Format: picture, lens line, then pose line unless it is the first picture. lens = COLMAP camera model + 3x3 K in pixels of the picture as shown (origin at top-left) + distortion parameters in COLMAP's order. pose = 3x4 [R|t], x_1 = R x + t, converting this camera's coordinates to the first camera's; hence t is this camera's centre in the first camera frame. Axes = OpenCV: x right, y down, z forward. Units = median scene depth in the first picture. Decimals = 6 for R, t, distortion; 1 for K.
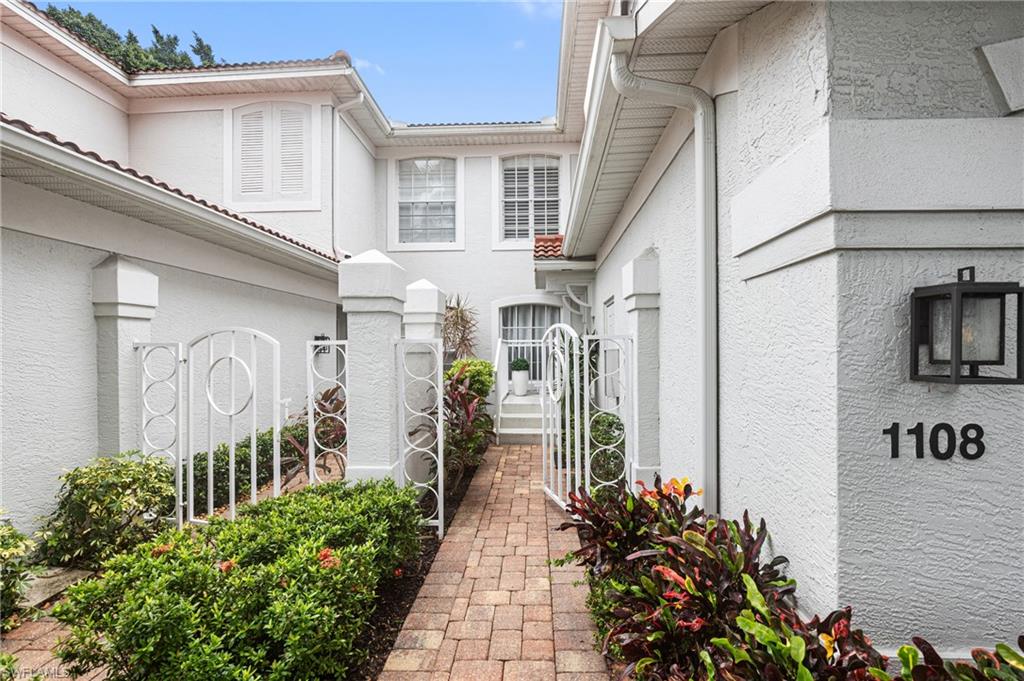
lens RADIAL K [[473.5, 0, 521.1], [0, 473.5, 344.5], [0, 0, 1]] dist [-0.008536, -0.000173]
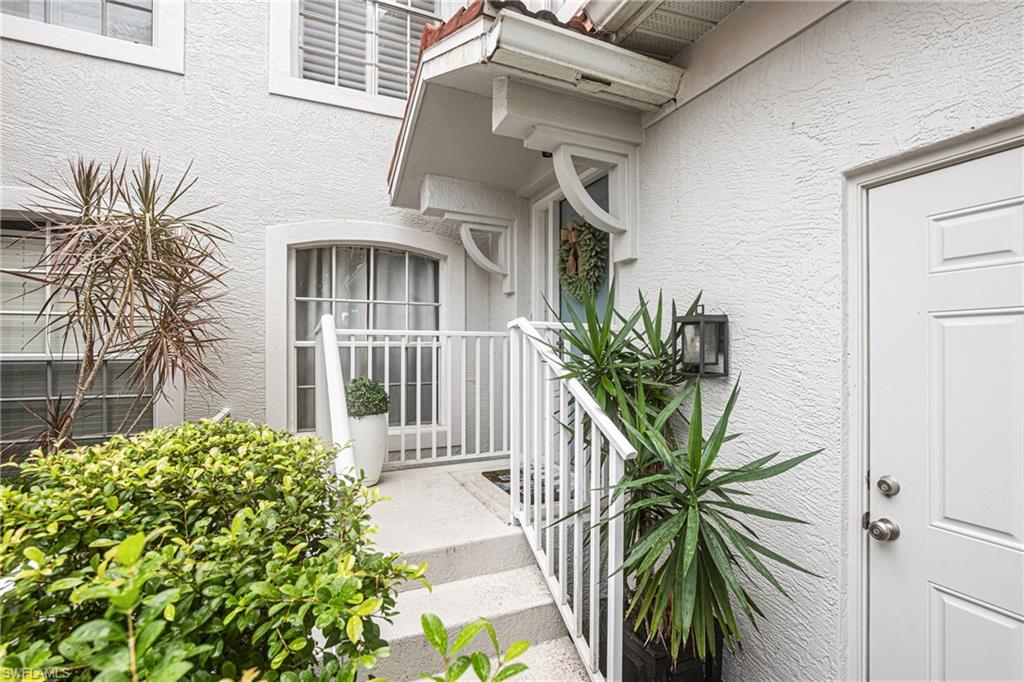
lens RADIAL K [[473.5, 0, 521.1], [0, 473.5, 345.0], [0, 0, 1]] dist [-0.008536, -0.000173]
pose [[0.879716, 0.007283, 0.475444, -0.061910], [-0.009291, 0.999955, 0.001873, 0.000803], [-0.475409, -0.006065, 0.879744, 0.573781]]
